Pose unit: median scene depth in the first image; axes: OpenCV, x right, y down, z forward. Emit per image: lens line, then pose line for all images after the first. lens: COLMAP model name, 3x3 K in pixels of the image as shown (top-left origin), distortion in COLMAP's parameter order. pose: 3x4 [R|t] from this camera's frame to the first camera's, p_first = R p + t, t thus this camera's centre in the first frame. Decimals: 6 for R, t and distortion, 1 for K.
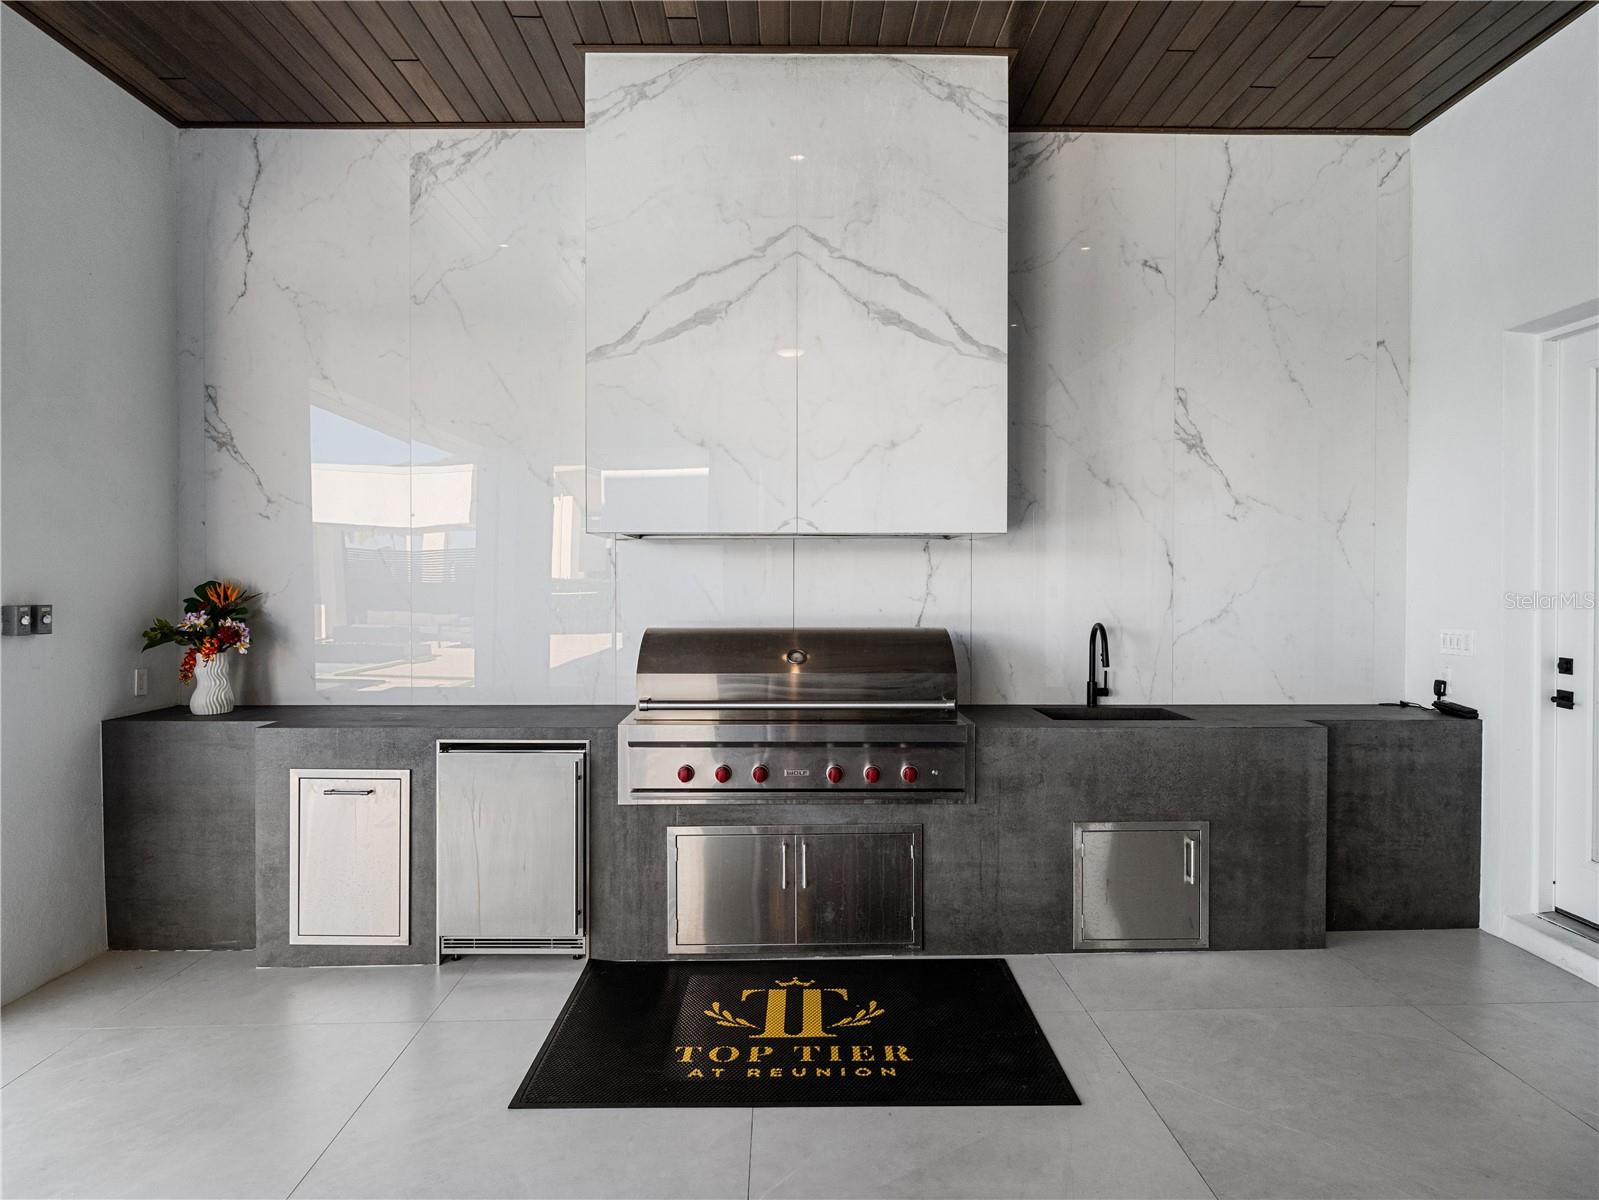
lens RADIAL K [[987.9, 0, 797.9], [0, 987.9, 593.5], [0, 0, 1]] dist [-0.002563, -0.000533]
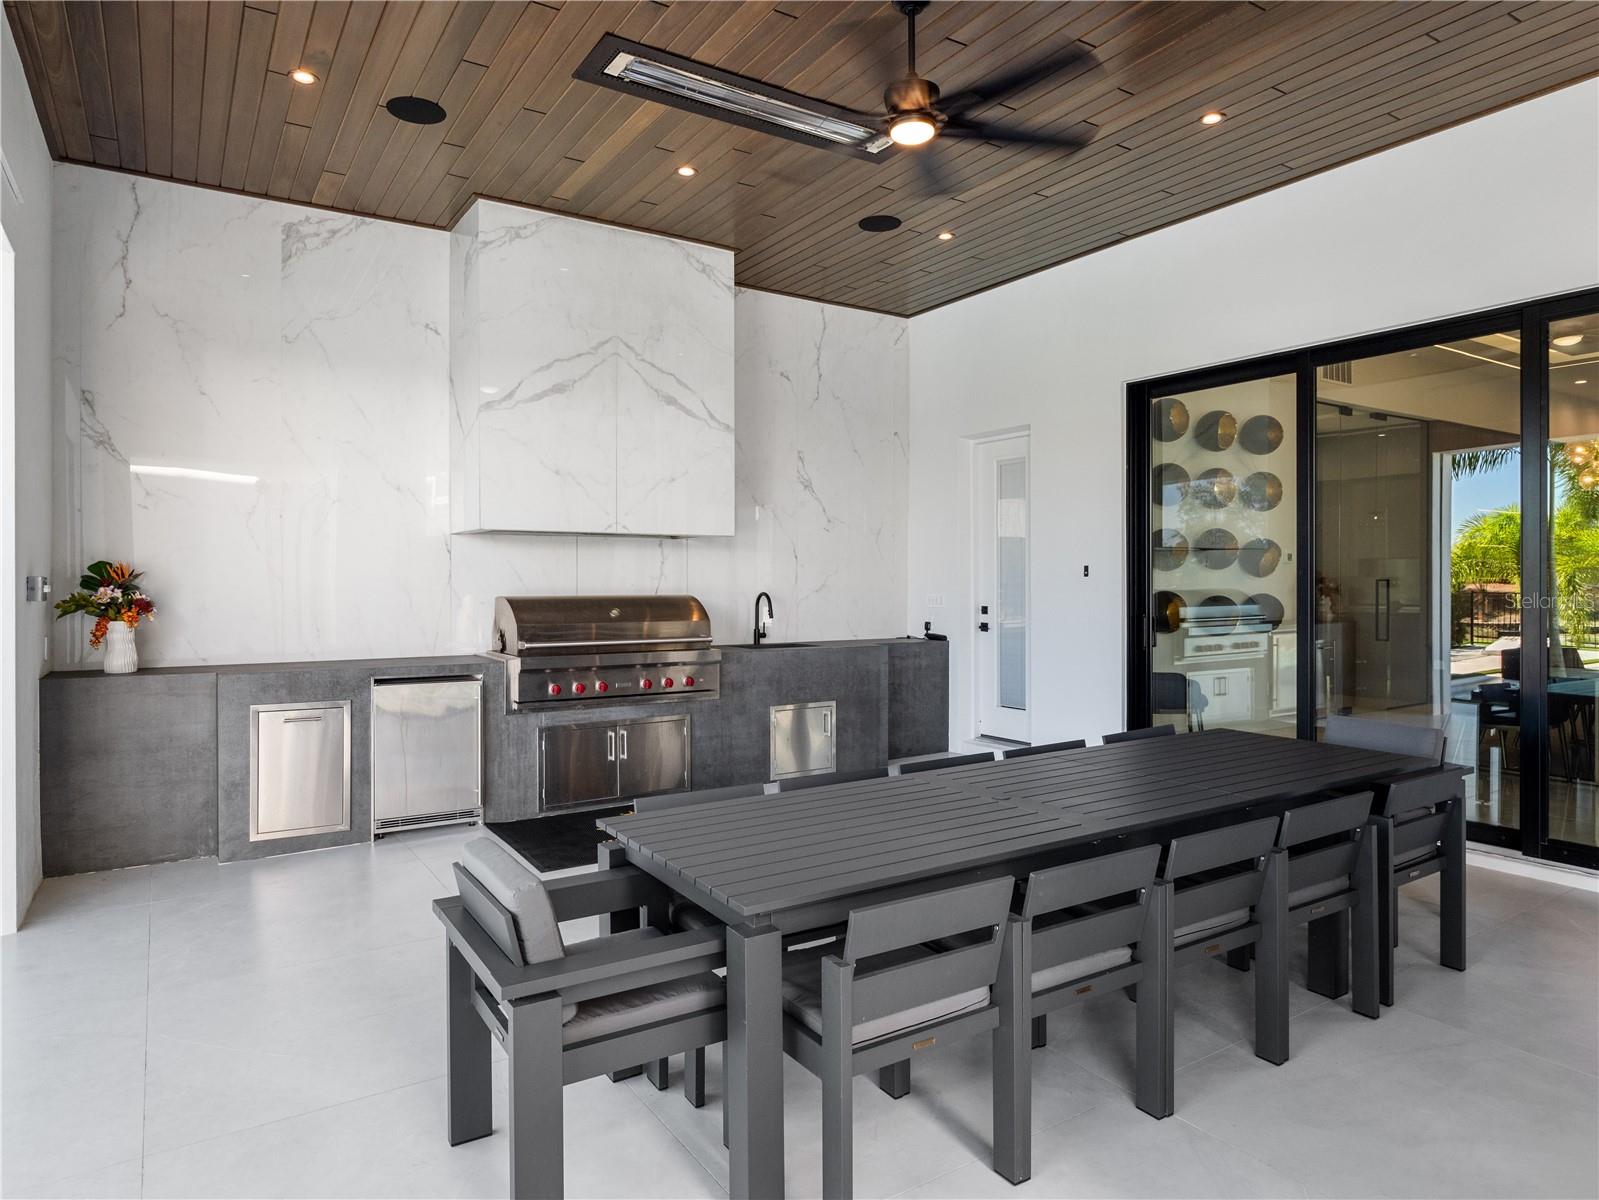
lens RADIAL K [[987.9, 0, 801.4], [0, 987.9, 592.6], [0, 0, 1]] dist [-0.002563, -0.000533]
pose [[0.844215, -0.006811, 0.535962, -0.569153], [0.009863, 0.999947, -0.002829, 0.039231], [-0.535914, 0.007674, 0.844237, -0.455464]]
